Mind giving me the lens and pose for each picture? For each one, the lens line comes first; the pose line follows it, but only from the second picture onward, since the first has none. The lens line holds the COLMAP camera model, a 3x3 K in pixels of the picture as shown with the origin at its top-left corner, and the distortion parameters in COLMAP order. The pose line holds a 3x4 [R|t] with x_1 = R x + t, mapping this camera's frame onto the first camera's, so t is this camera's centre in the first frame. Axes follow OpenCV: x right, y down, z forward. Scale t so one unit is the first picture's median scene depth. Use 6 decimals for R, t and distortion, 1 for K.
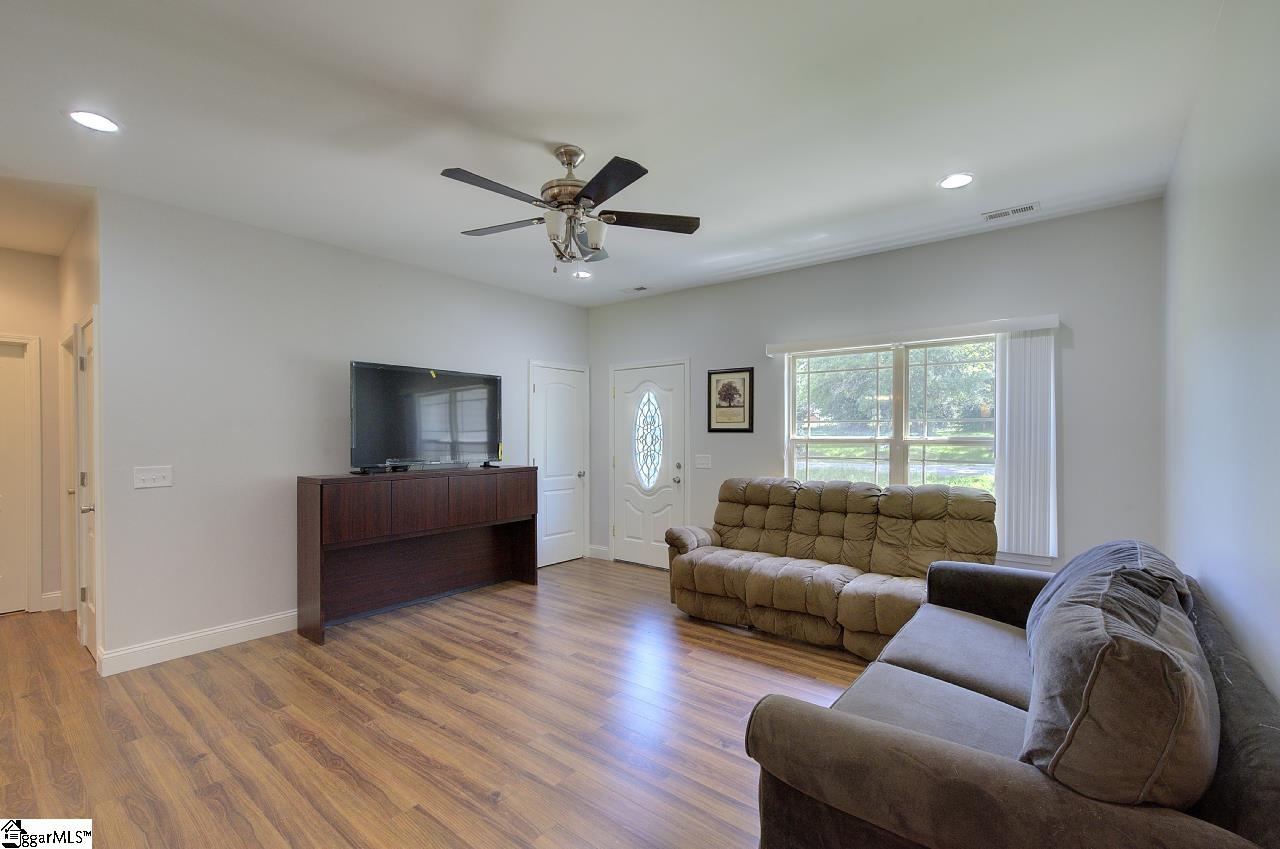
lens RADIAL K [[549.0, 0, 641.7], [0, 549.0, 435.4], [0, 0, 1]] dist [-0.002711, 0.000051]
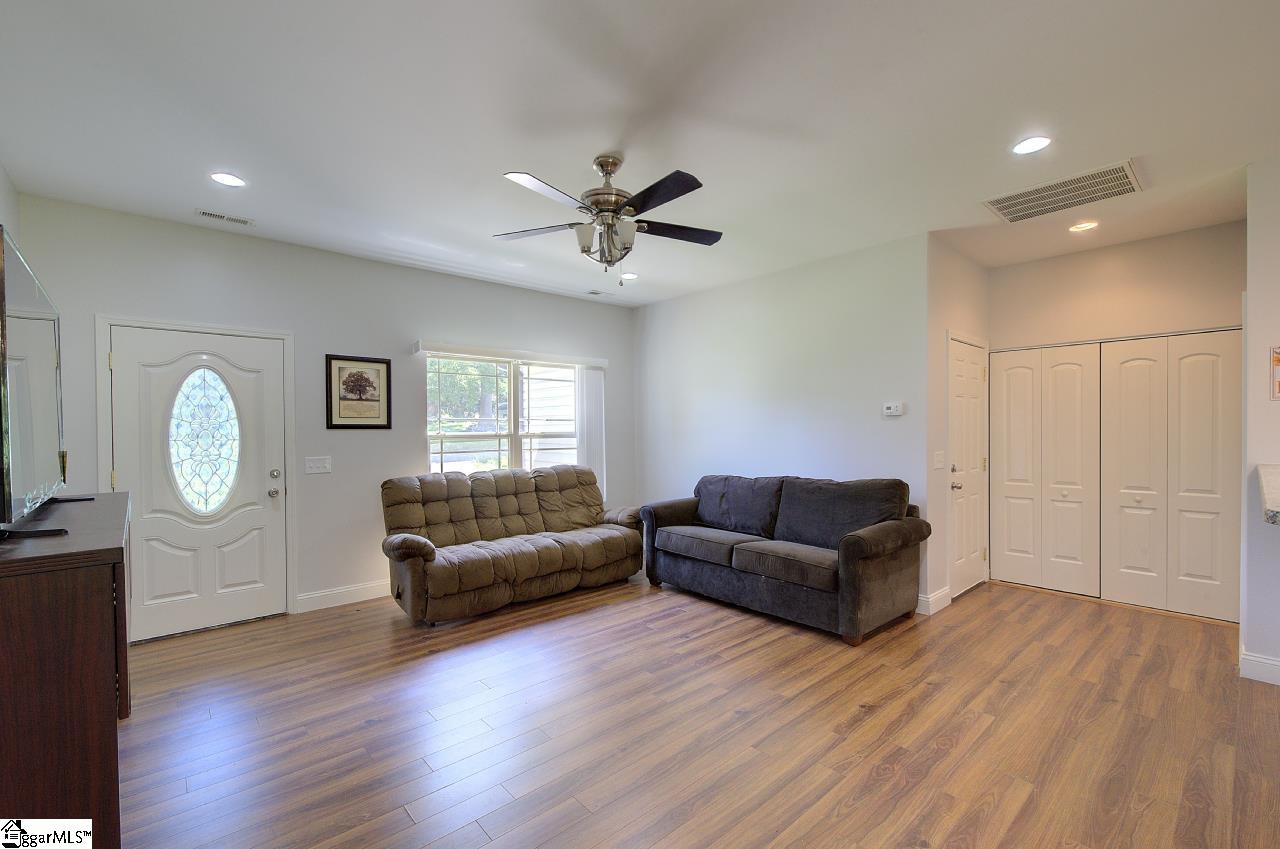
lens RADIAL K [[549.0, 0, 641.7], [0, 549.0, 435.4], [0, 0, 1]] dist [-0.002711, 0.000051]
pose [[0.167865, -0.010379, 0.985755, -0.646835], [0.009812, 0.999913, 0.008857, 0.001214], [-0.985761, 0.008185, 0.167953, 0.420142]]
